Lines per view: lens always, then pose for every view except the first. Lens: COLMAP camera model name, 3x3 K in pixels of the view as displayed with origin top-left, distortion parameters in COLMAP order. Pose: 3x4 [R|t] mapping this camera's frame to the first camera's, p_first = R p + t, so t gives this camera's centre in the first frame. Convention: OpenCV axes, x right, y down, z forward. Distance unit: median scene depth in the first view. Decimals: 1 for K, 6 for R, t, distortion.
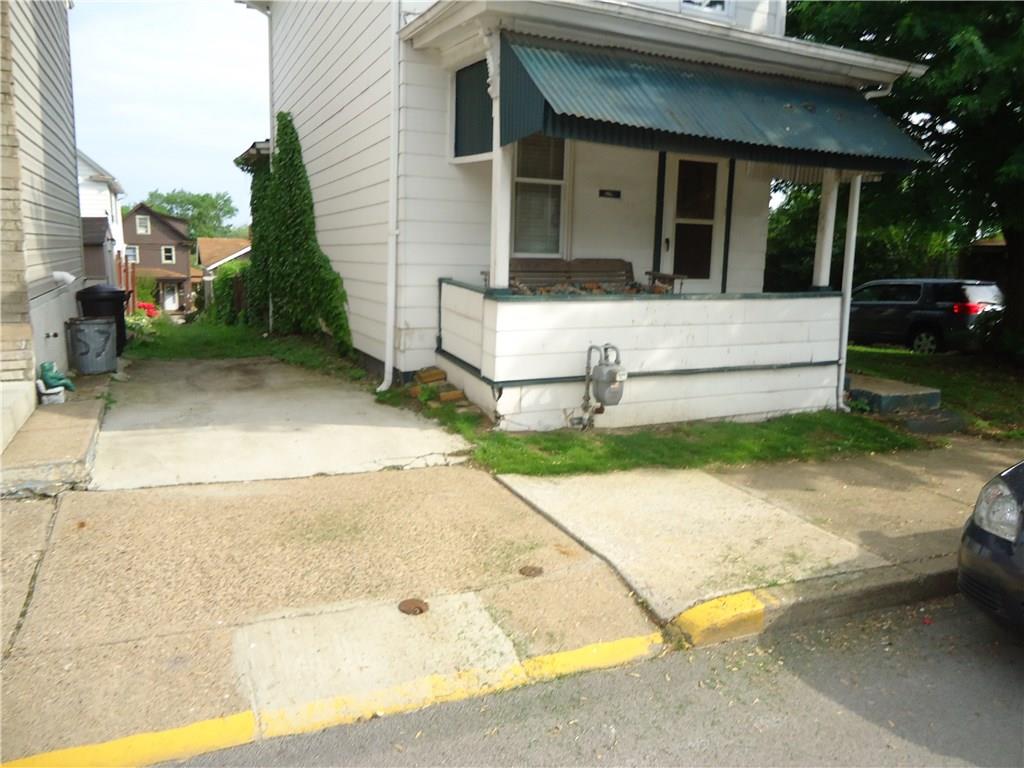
lens RADIAL K [[744.4, 0, 513.7], [0, 744.4, 380.5], [0, 0, 1]] dist [-0.009710, 0.007047]
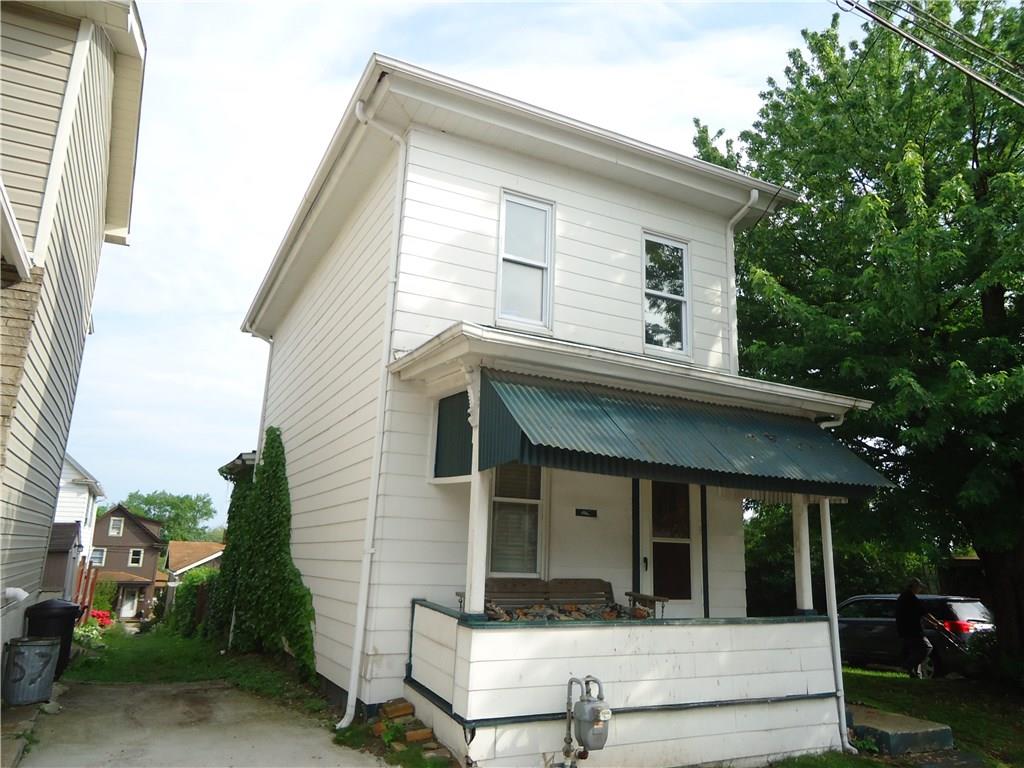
lens RADIAL K [[744.4, 0, 513.7], [0, 744.4, 380.5], [0, 0, 1]] dist [-0.009710, 0.007047]
pose [[0.999532, 0.015650, 0.026297, 0.001015], [-0.004081, 0.919823, -0.392311, -0.019776], [-0.030328, 0.392020, 0.919457, -0.000071]]
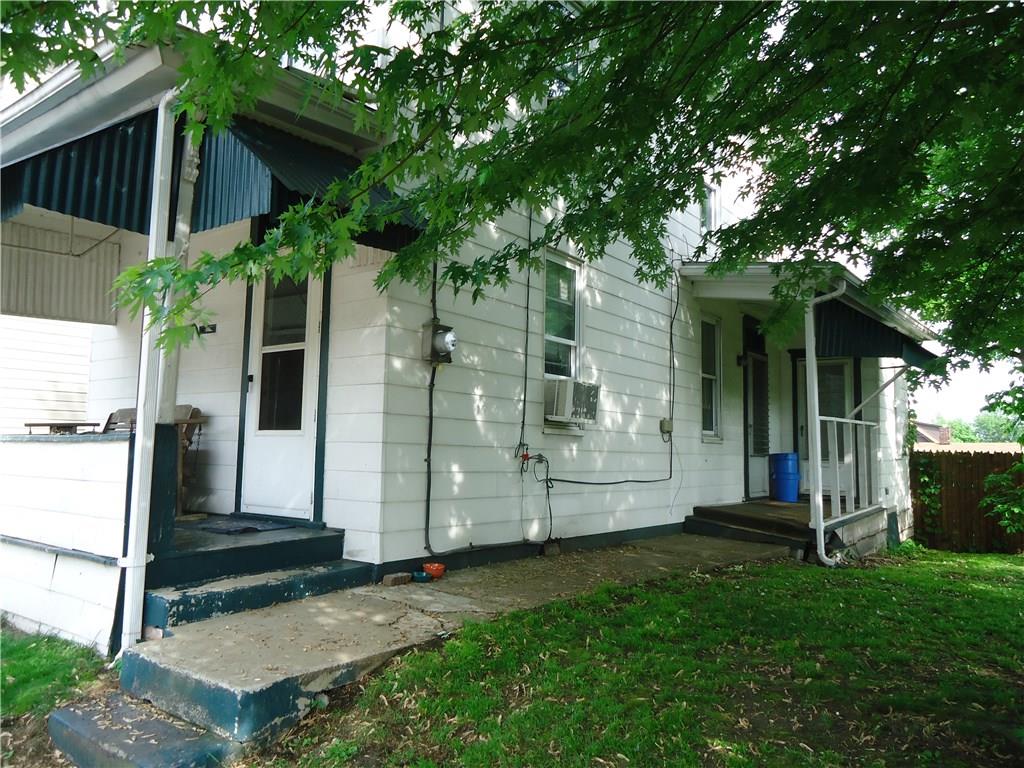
lens RADIAL K [[744.4, 0, 513.7], [0, 744.4, 380.5], [0, 0, 1]] dist [-0.009710, 0.007047]
pose [[0.466240, -0.089820, -0.880087, 1.064401], [-0.159127, 0.970091, -0.183306, -0.100400], [0.870229, 0.225511, 0.438003, 0.985194]]
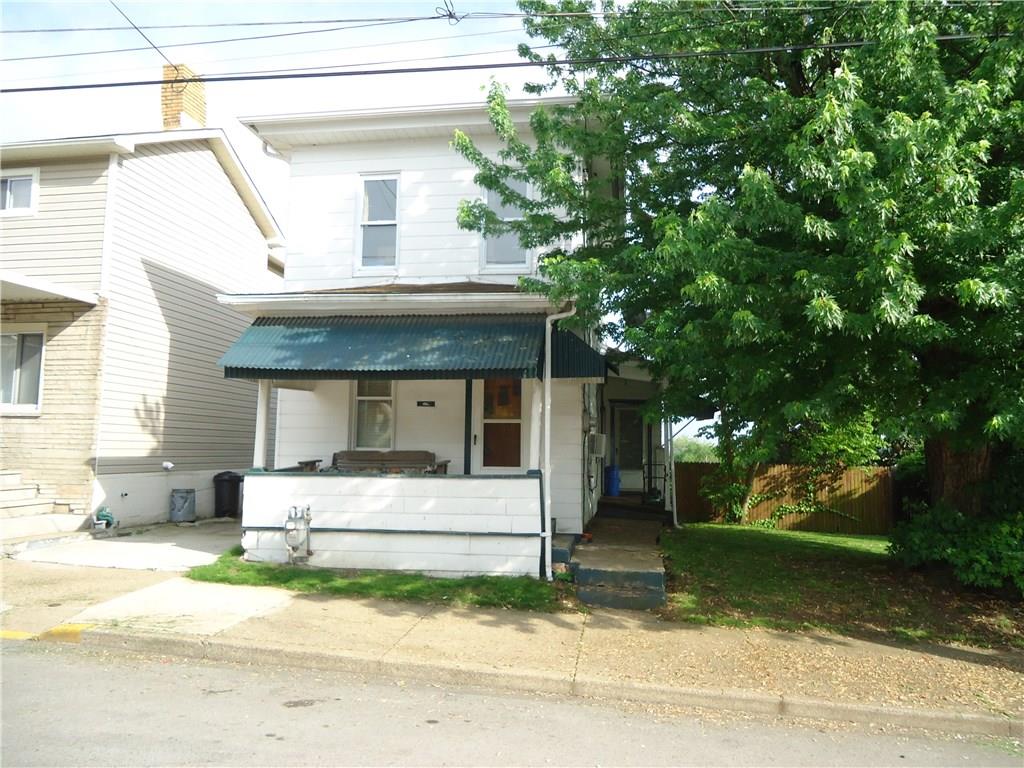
lens RADIAL K [[744.4, 0, 513.7], [0, 744.4, 380.5], [0, 0, 1]] dist [-0.009710, 0.007047]
pose [[0.830372, -0.067043, -0.553161, 1.065971], [-0.086135, 0.965358, -0.246301, 0.032249], [0.550512, 0.252168, 0.795832, -0.013084]]
